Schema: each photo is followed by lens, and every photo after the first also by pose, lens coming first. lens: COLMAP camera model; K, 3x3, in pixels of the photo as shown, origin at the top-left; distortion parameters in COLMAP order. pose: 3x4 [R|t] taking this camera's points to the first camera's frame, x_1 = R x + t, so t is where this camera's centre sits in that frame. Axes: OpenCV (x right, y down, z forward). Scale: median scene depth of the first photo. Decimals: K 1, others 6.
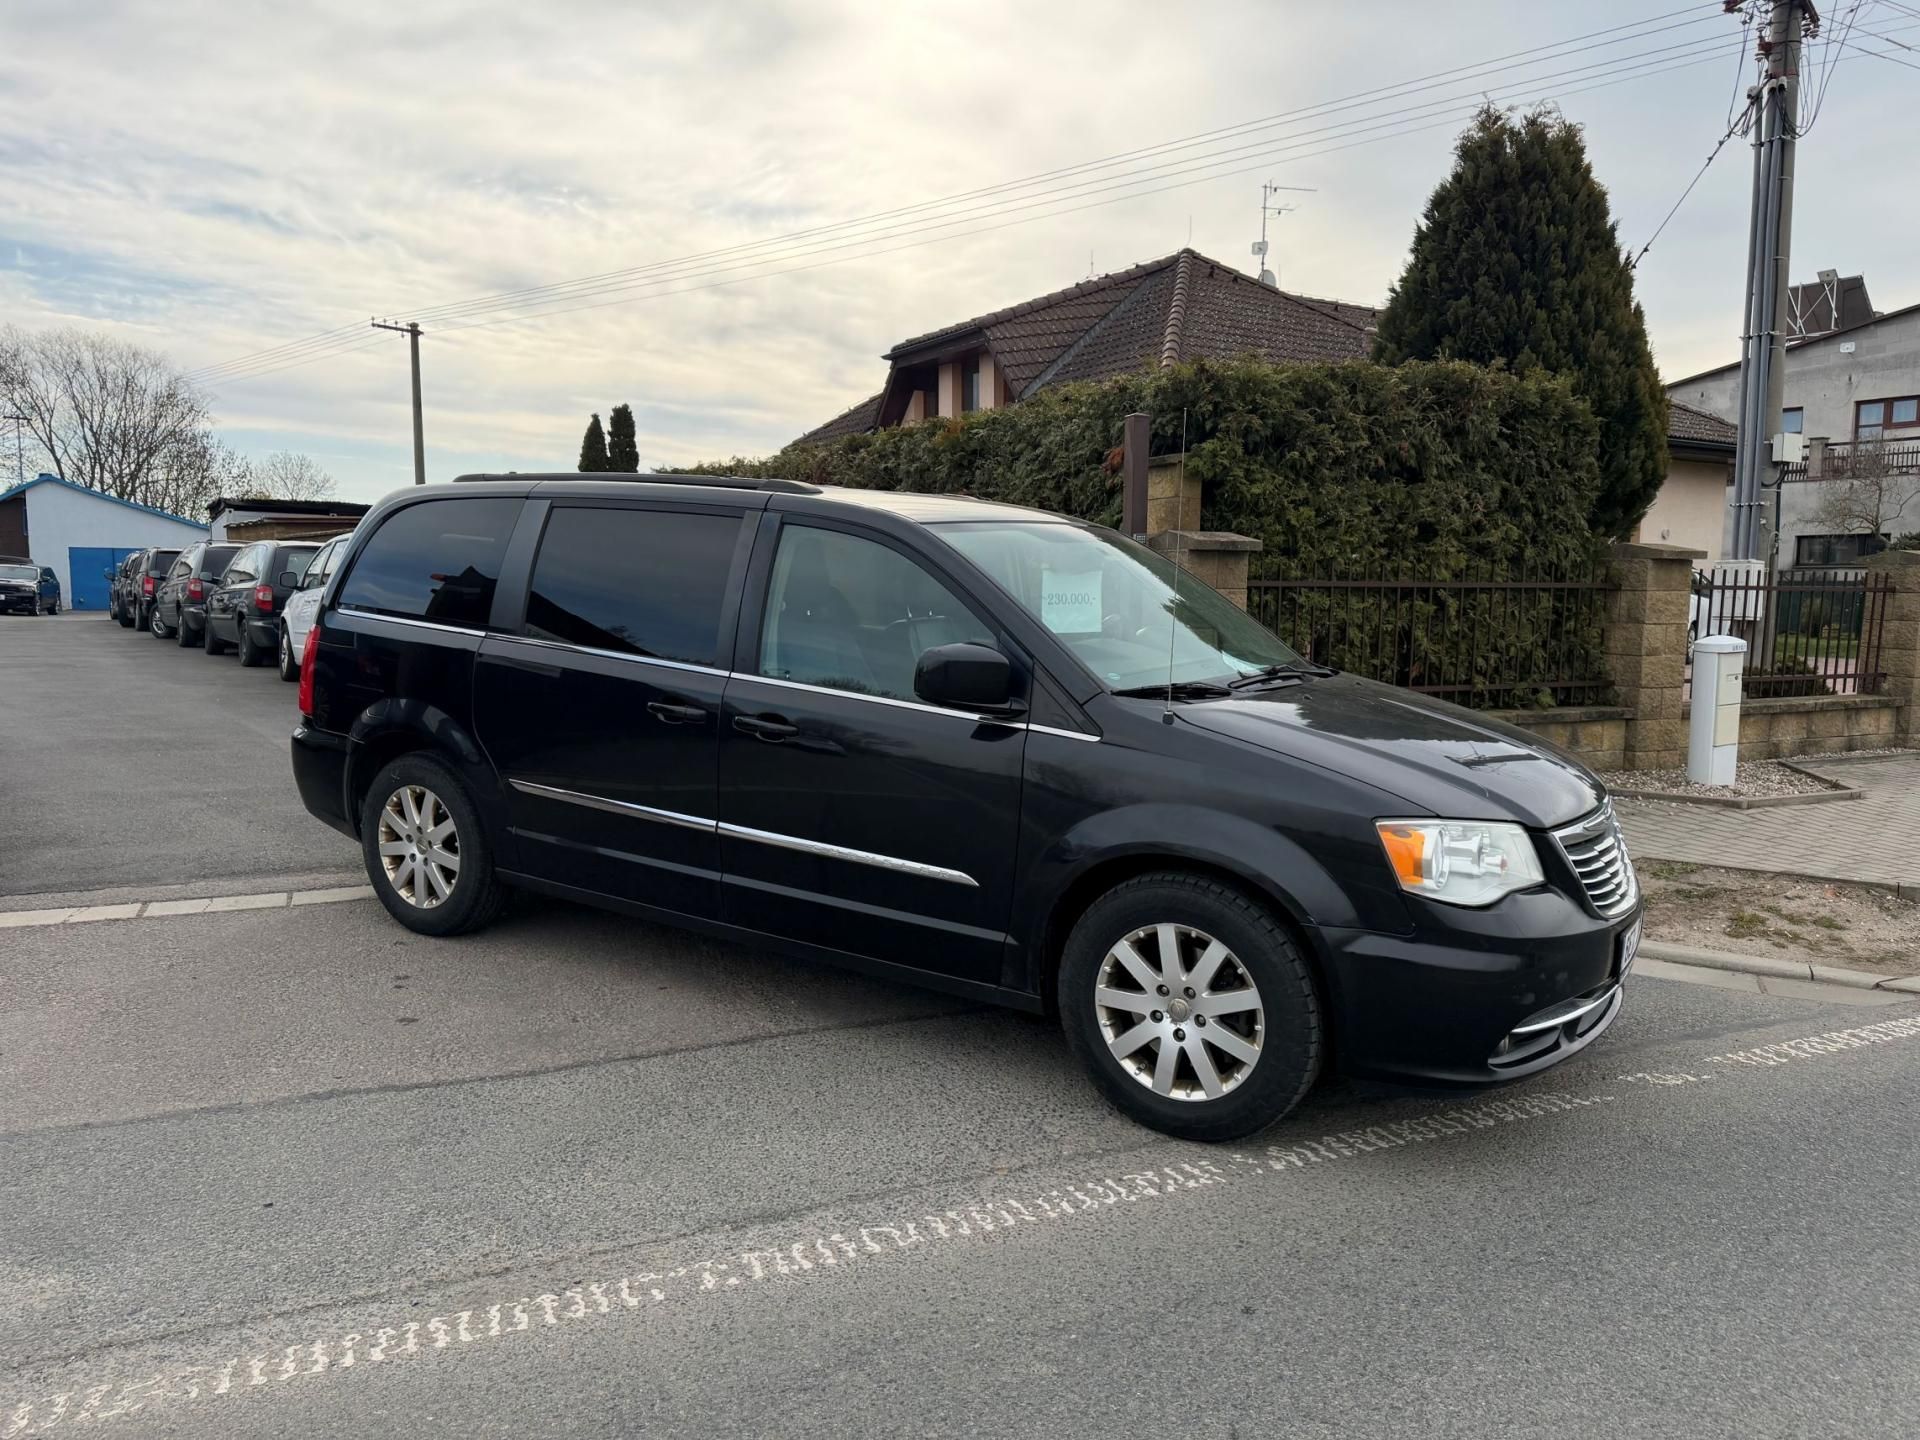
lens RADIAL K [[1373.8, 0, 966.0], [0, 1373.8, 718.3], [0, 0, 1]] dist [0.014810, -0.019943]
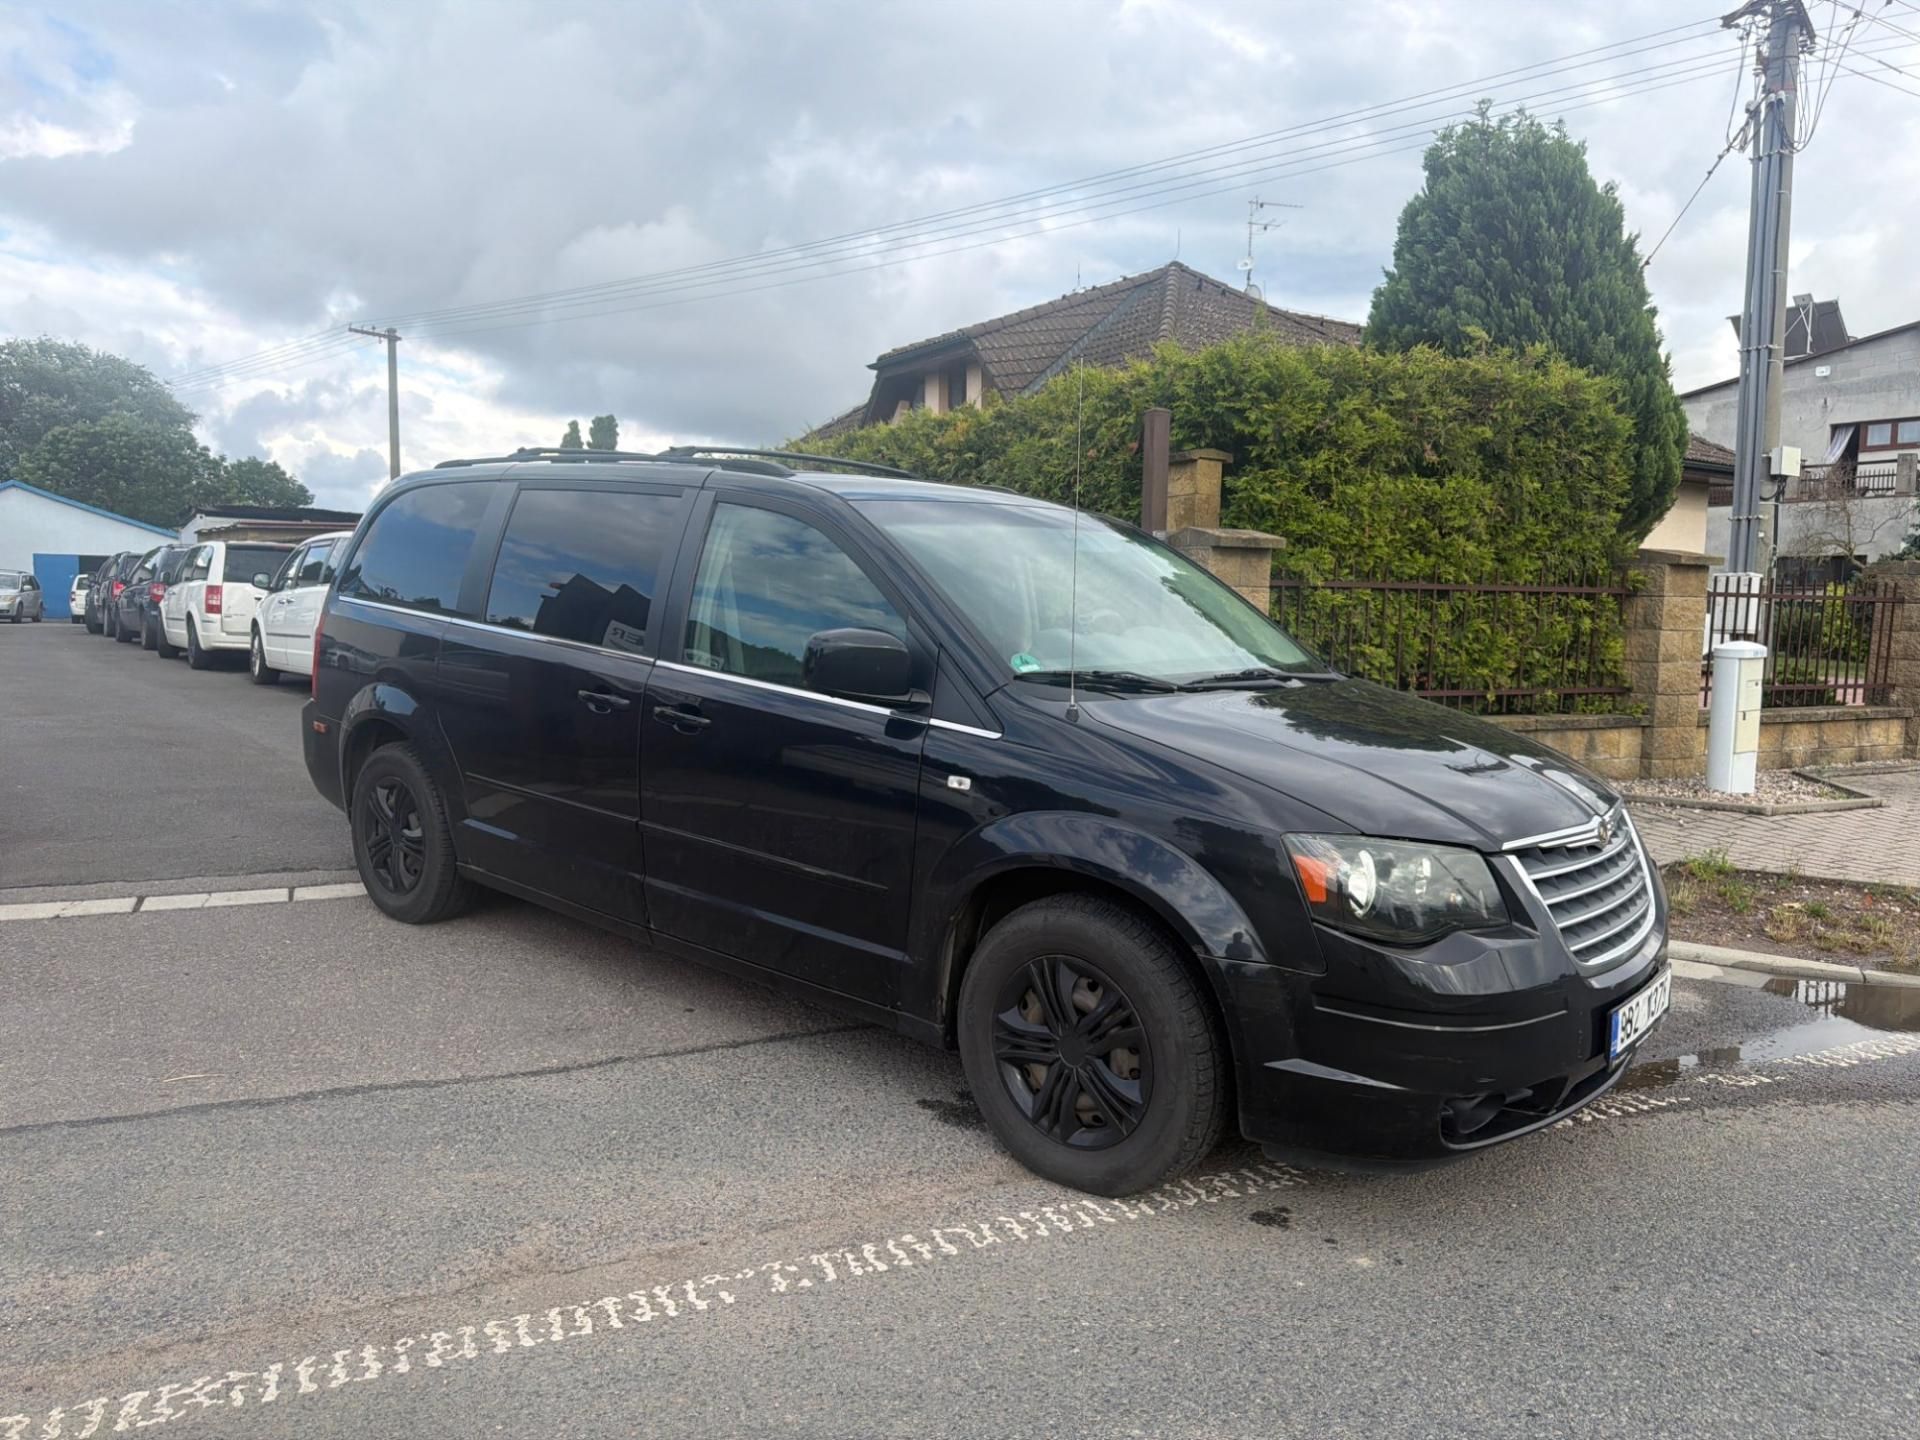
lens RADIAL K [[1373.8, 0, 959.4], [0, 1373.8, 721.9], [0, 0, 1]] dist [0.014810, -0.019943]
pose [[0.999830, 0.007472, 0.016883, -0.032461], [-0.007295, 0.999918, -0.010484, 0.013558], [-0.016959, 0.010360, 0.999803, 0.021158]]
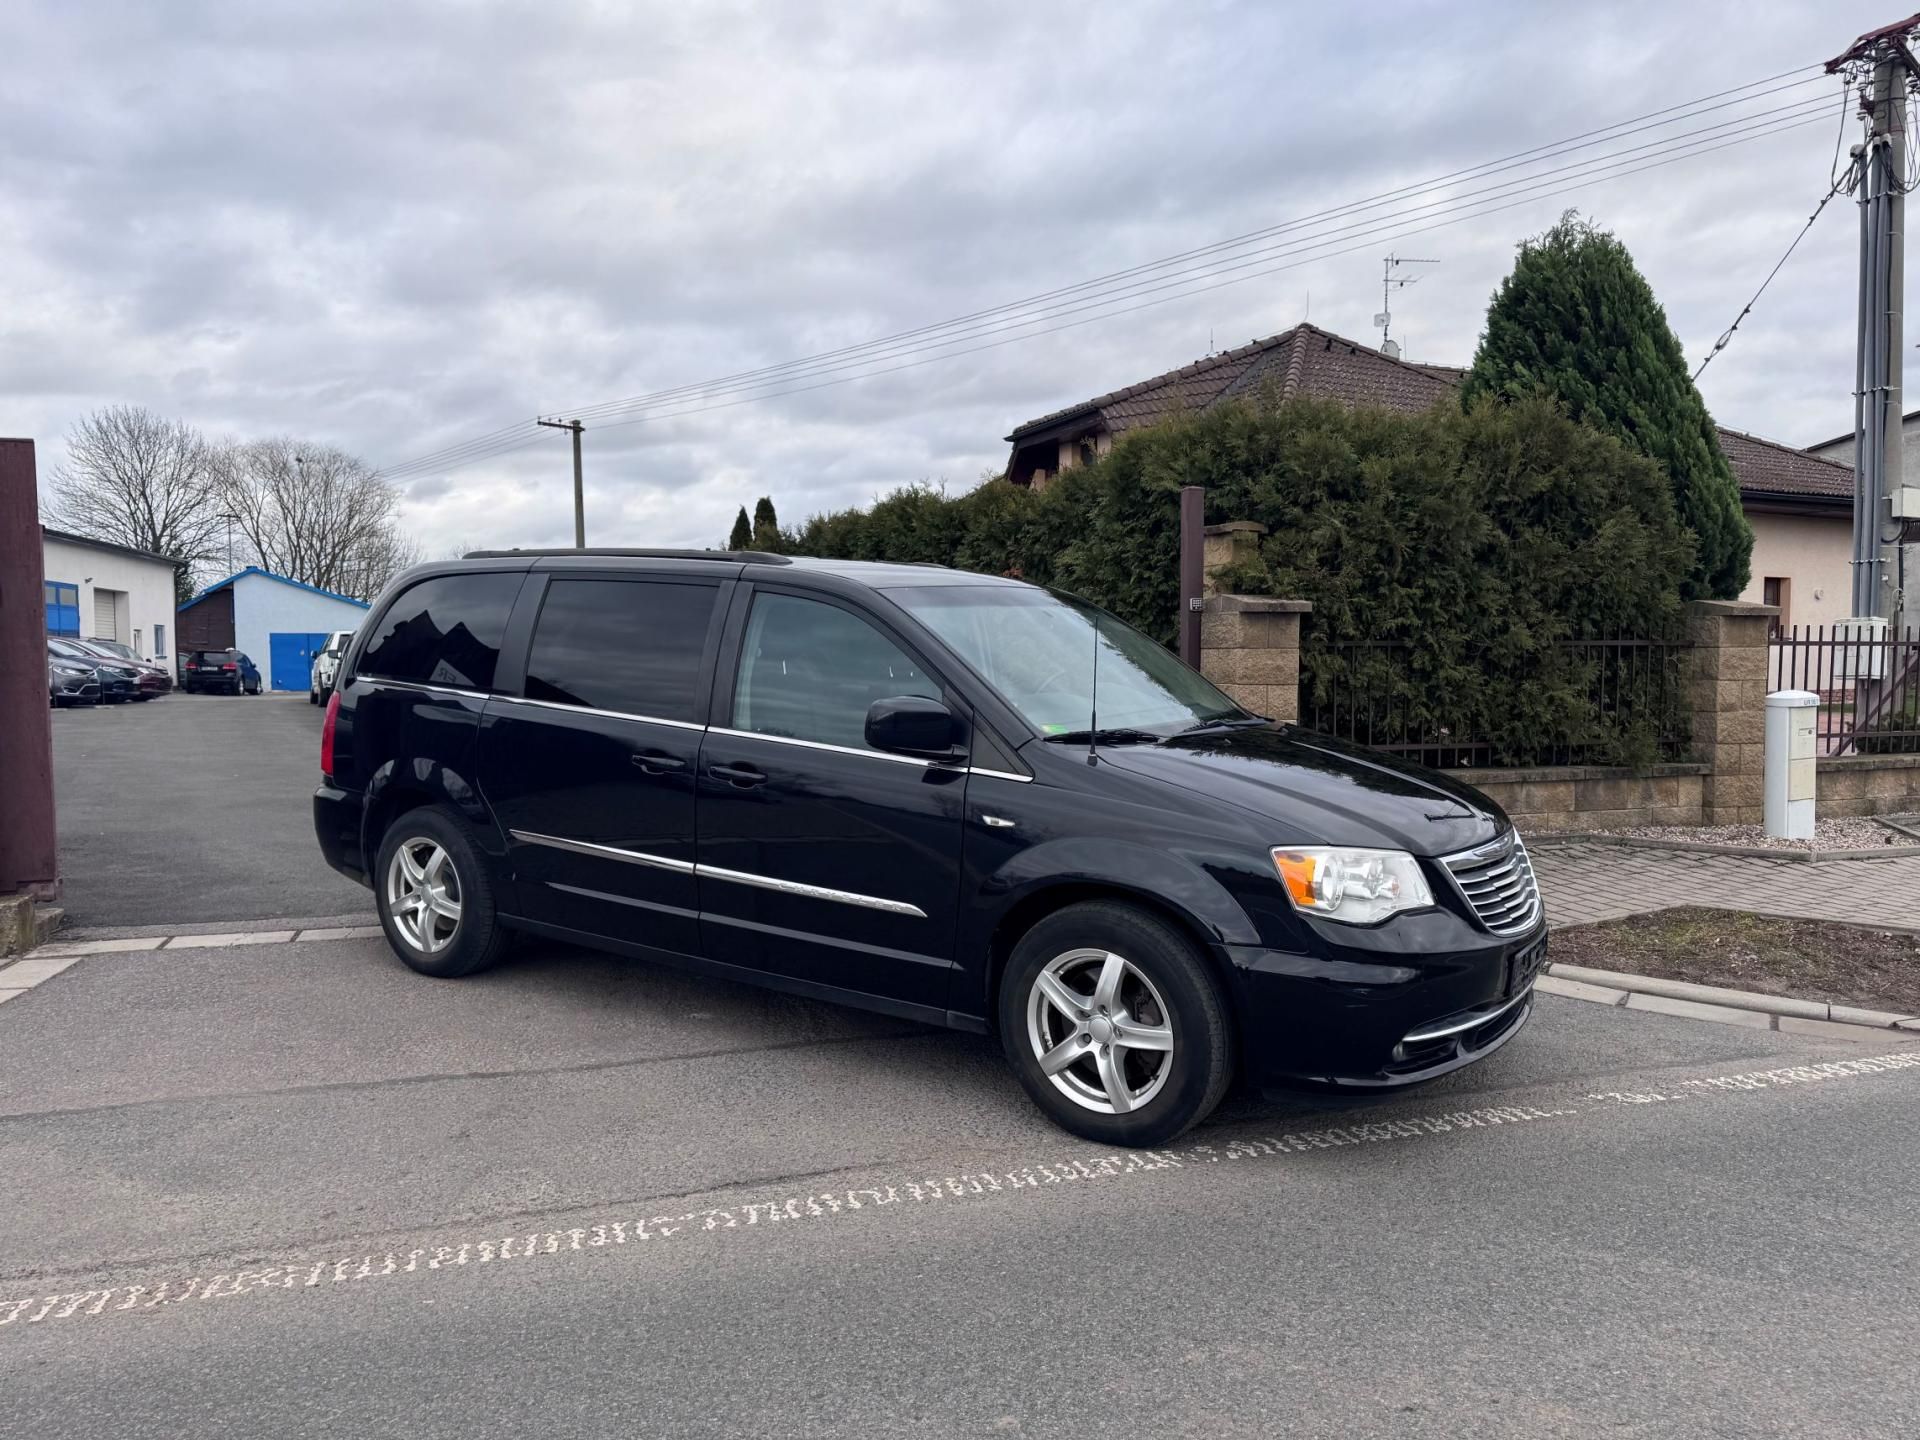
lens RADIAL K [[1373.8, 0, 963.0], [0, 1373.8, 721.6], [0, 0, 1]] dist [0.014810, -0.019943]
pose [[0.993770, -0.007105, -0.111219, 0.064117], [0.001291, 0.998633, -0.052258, 0.015699], [0.111439, 0.051789, 0.992421, -0.067544]]
